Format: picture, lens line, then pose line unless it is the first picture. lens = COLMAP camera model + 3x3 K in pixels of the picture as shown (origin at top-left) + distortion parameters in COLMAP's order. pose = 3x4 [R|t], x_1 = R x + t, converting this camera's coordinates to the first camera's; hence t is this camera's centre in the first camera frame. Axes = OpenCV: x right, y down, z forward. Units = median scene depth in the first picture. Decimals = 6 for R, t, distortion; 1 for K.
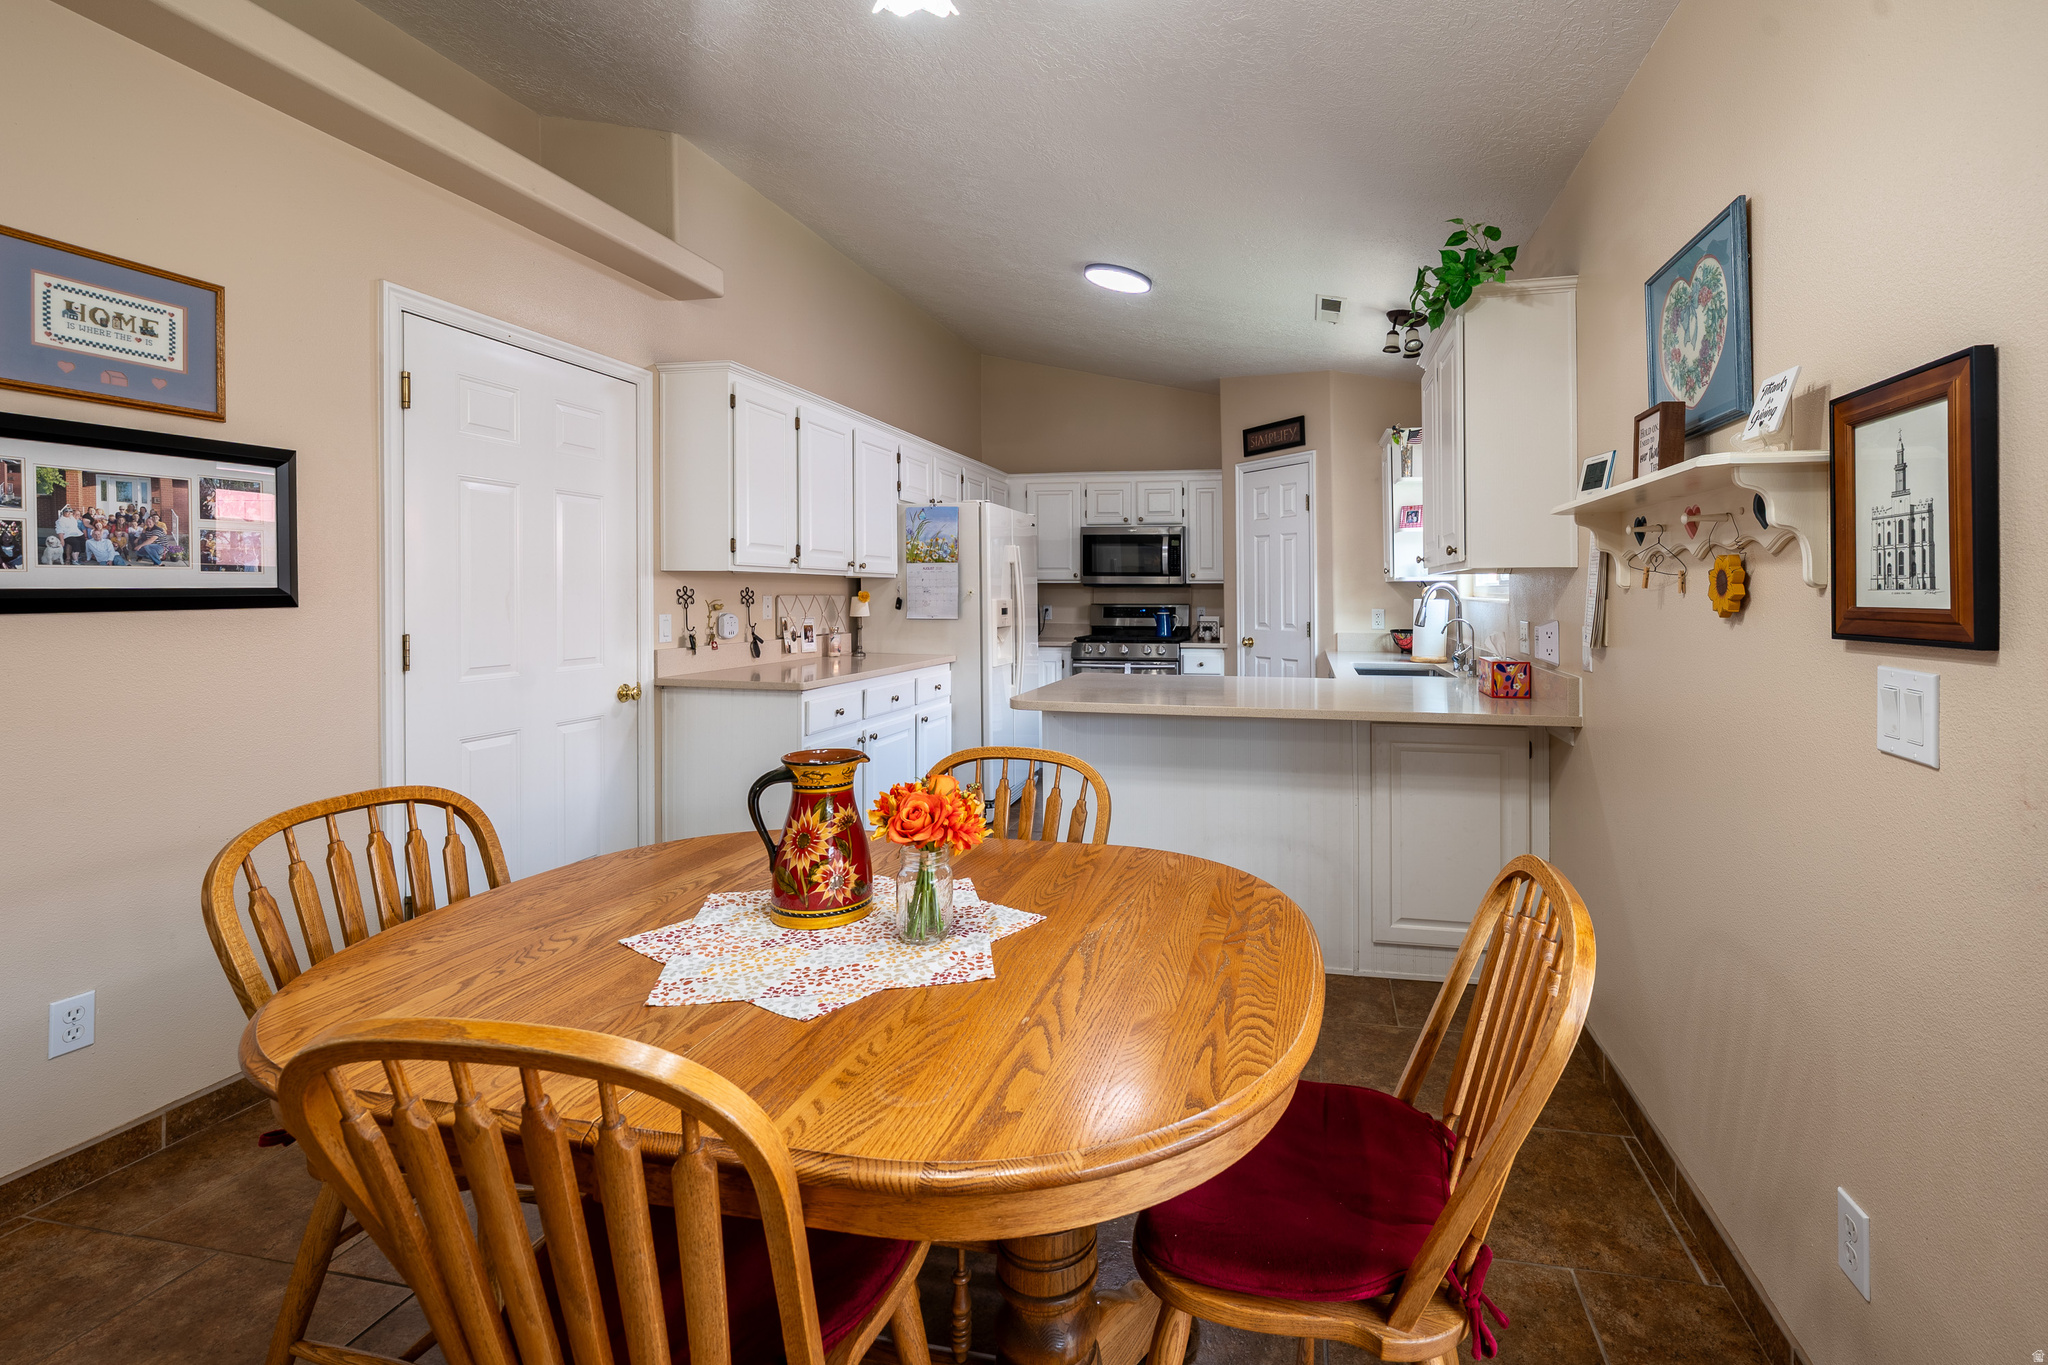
lens RADIAL K [[900.6, 0, 1124.9], [0, 900.6, 586.7], [0, 0, 1]] dist [-0.000197, -0.000092]
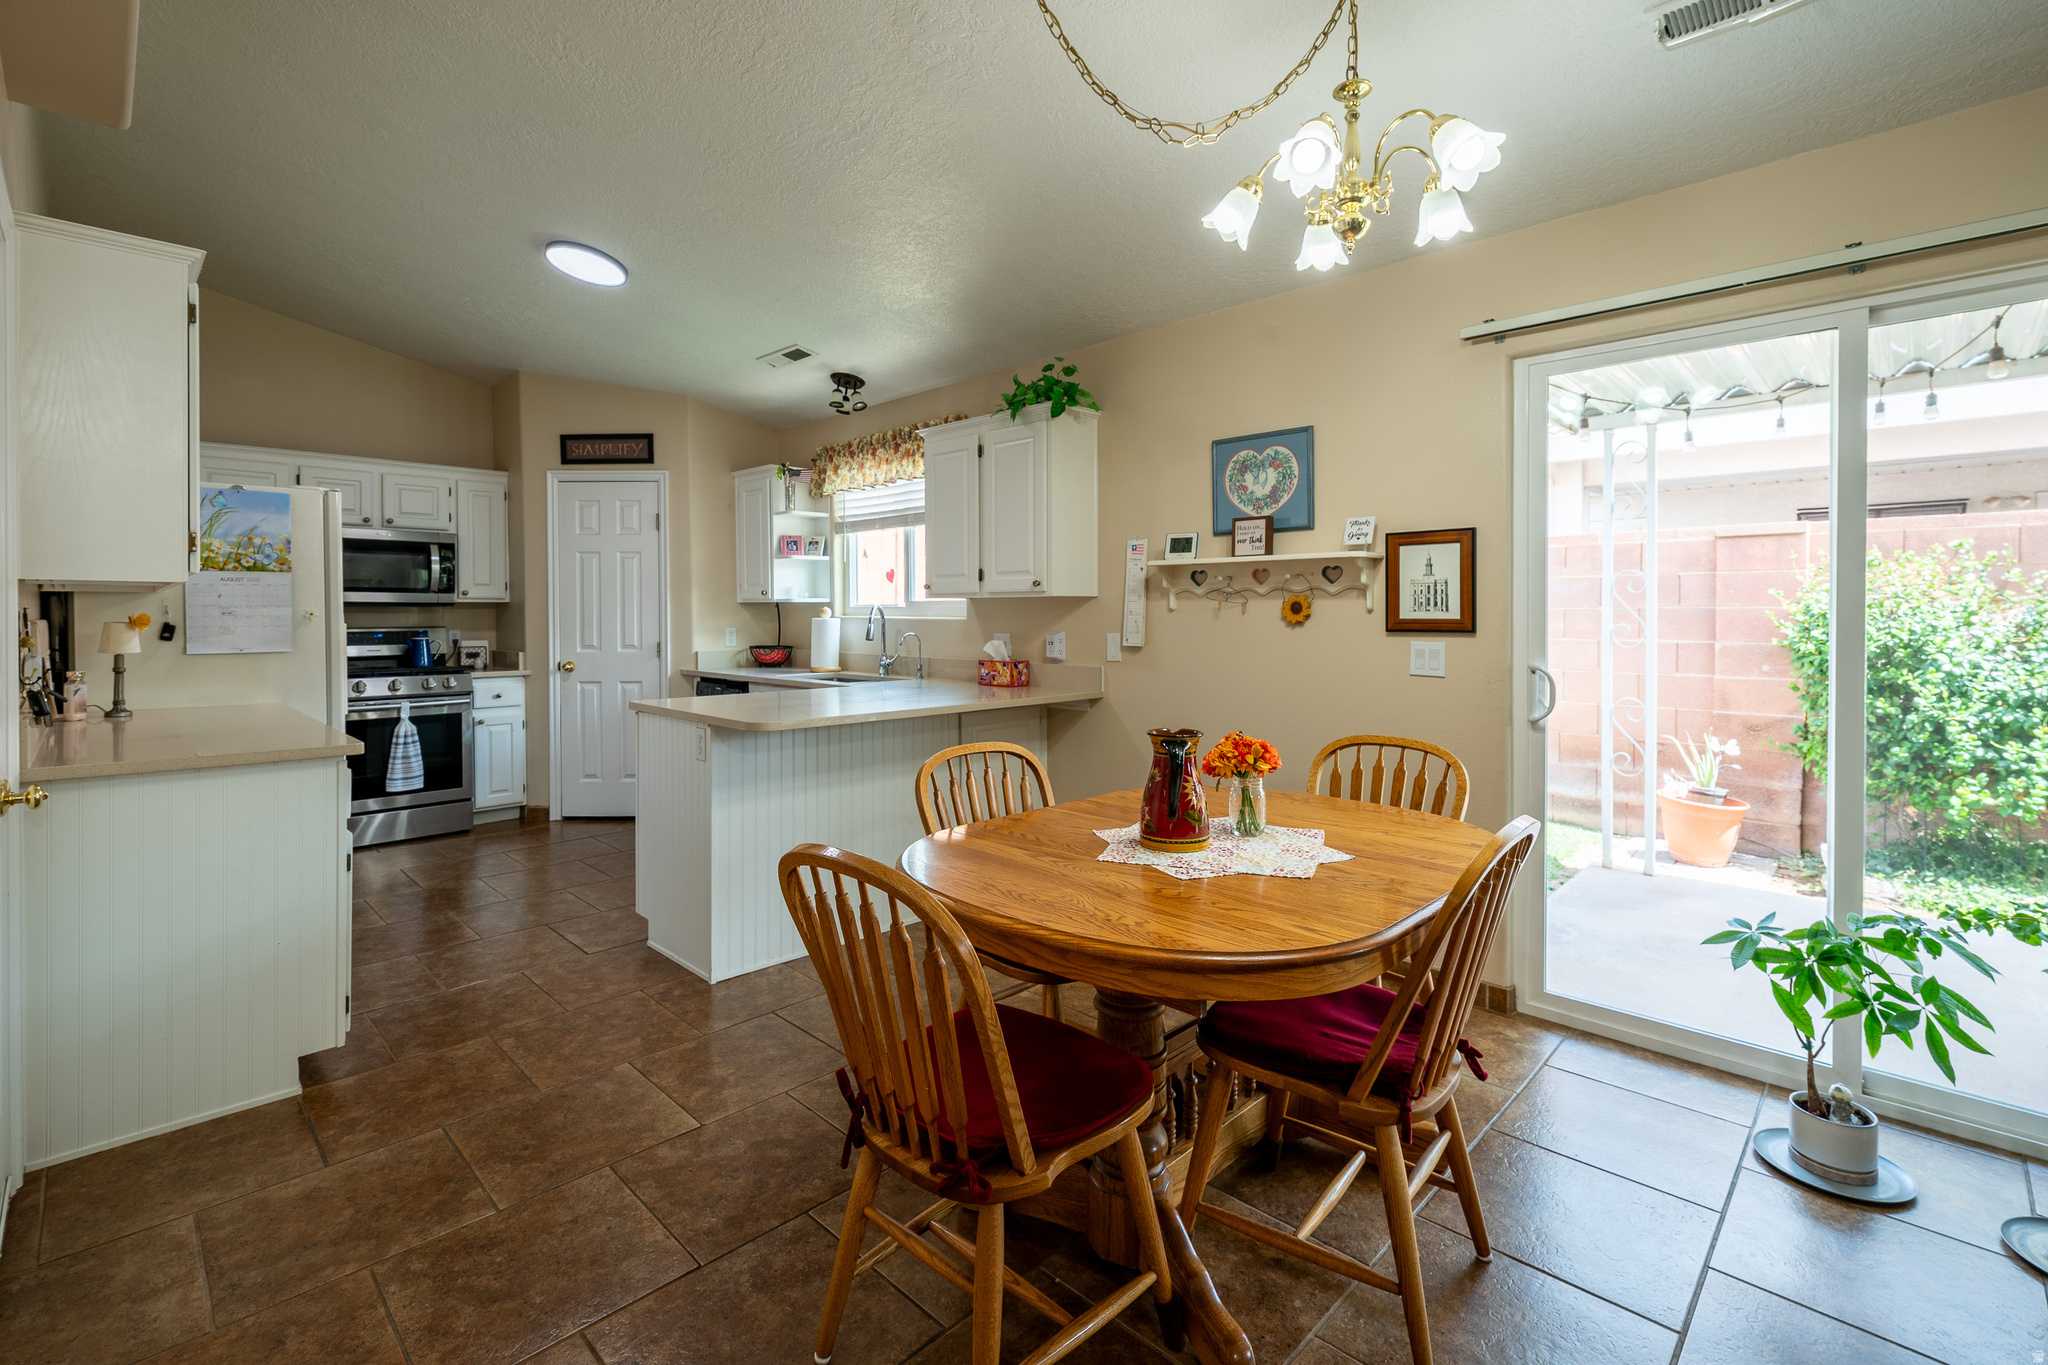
lens RADIAL K [[912.3, 0, 1025.0], [0, 912.3, 601.4], [0, 0, 1]] dist [0.001857, 0.000176]
pose [[0.561000, 0.006272, 0.827792, -0.454229], [-0.003606, 0.999980, -0.005133, -0.002193], [-0.827808, -0.000105, 0.561011, 0.111133]]
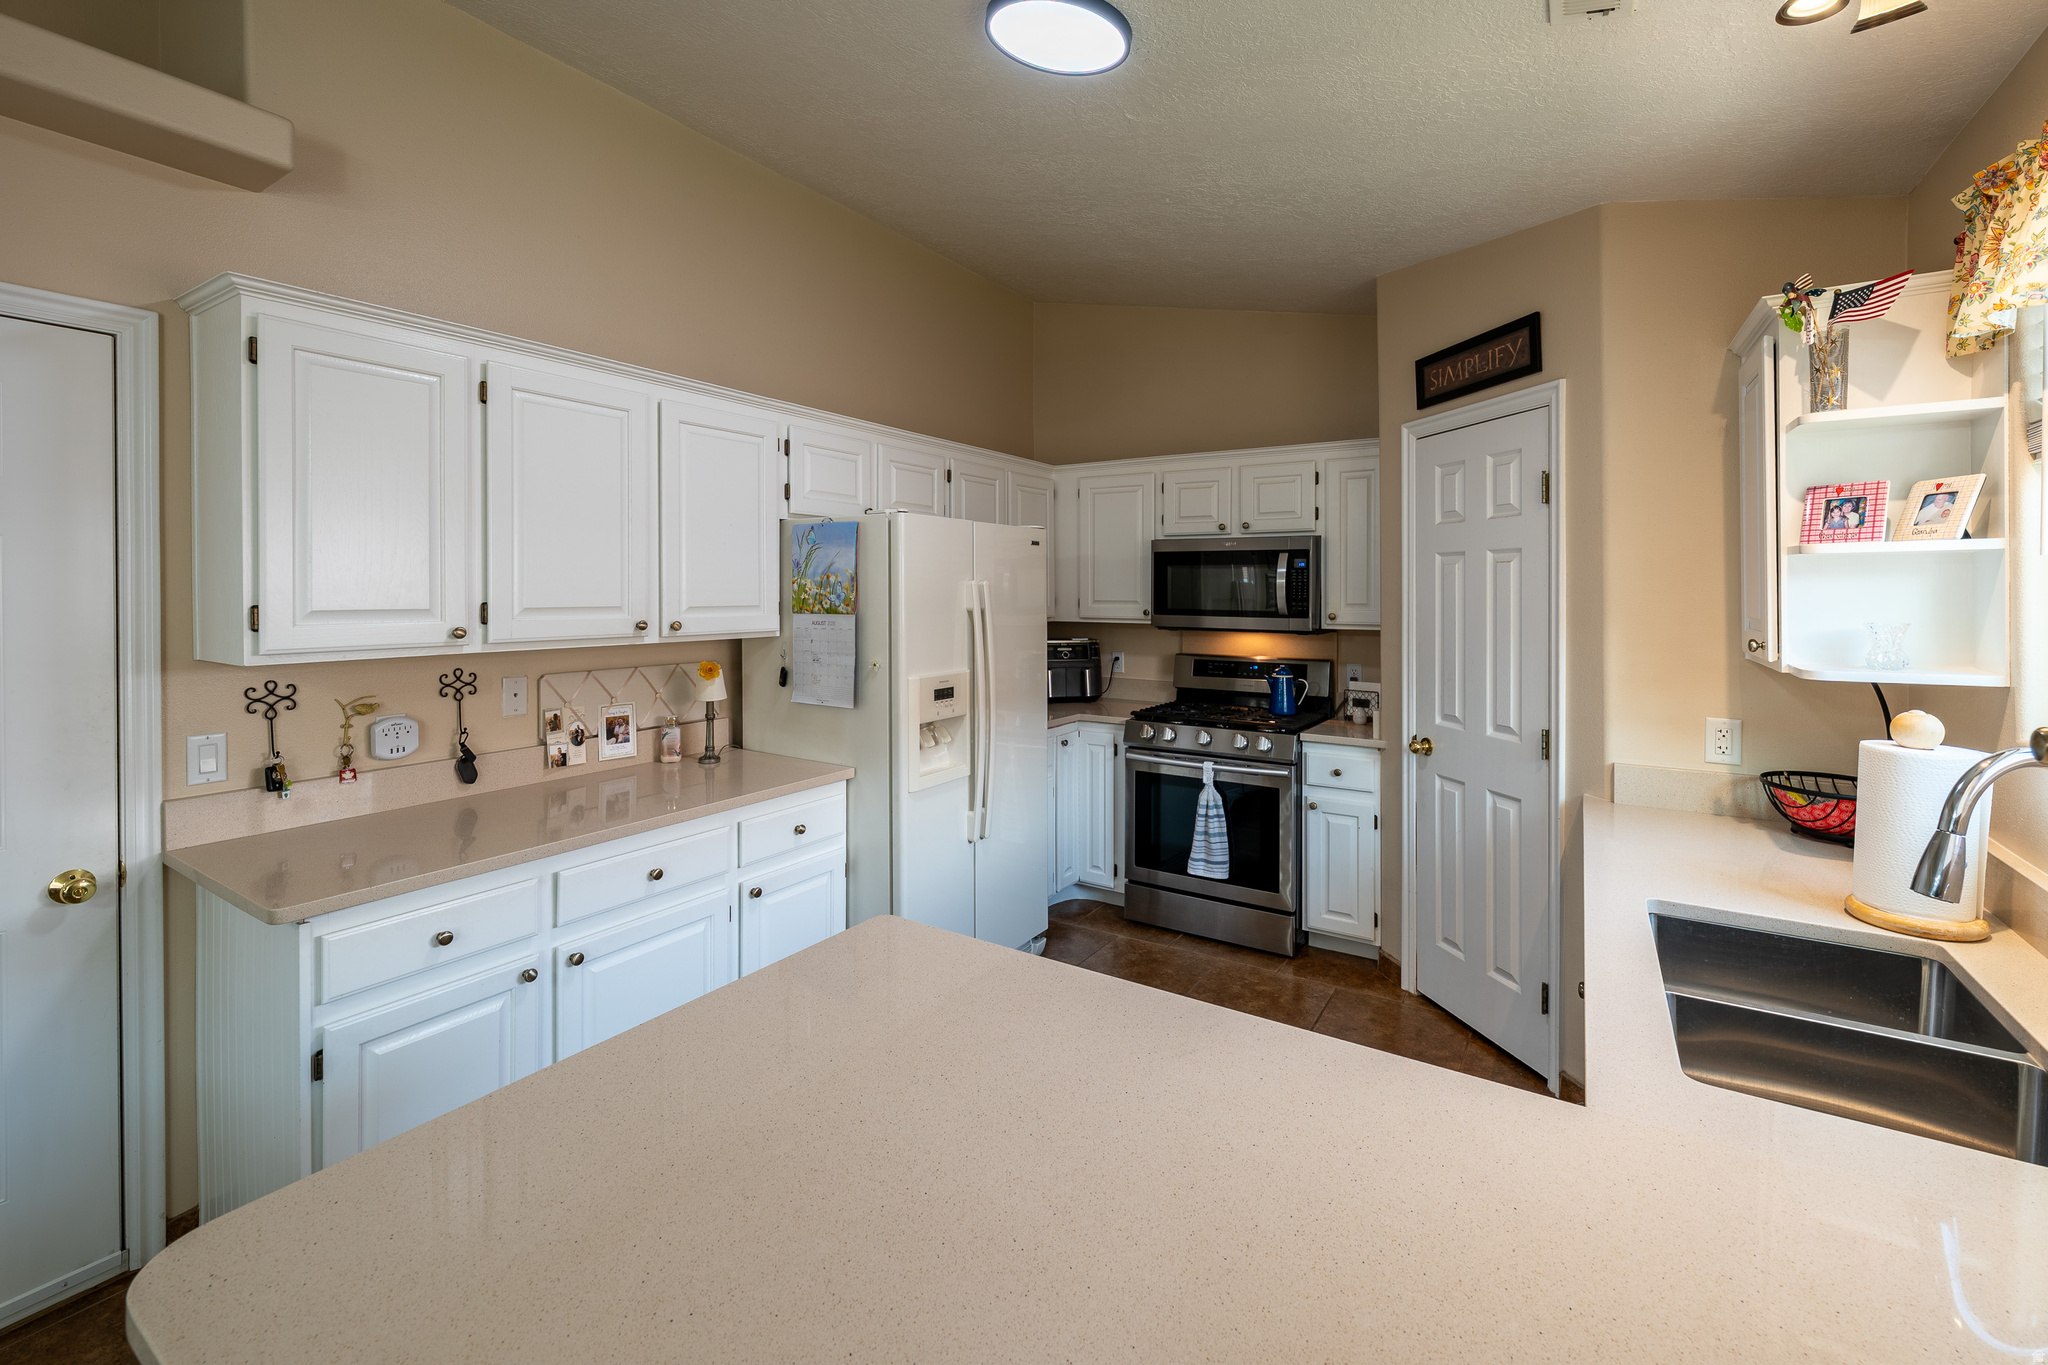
lens RADIAL K [[877.6, 0, 983.4], [0, 877.6, 600.4], [0, 0, 1]] dist [0.000386, -0.000330]
pose [[0.919653, 0.004908, -0.392701, 0.122174], [0.002866, 0.999811, 0.019206, -0.046943], [0.392721, -0.018789, 0.919466, 0.489969]]
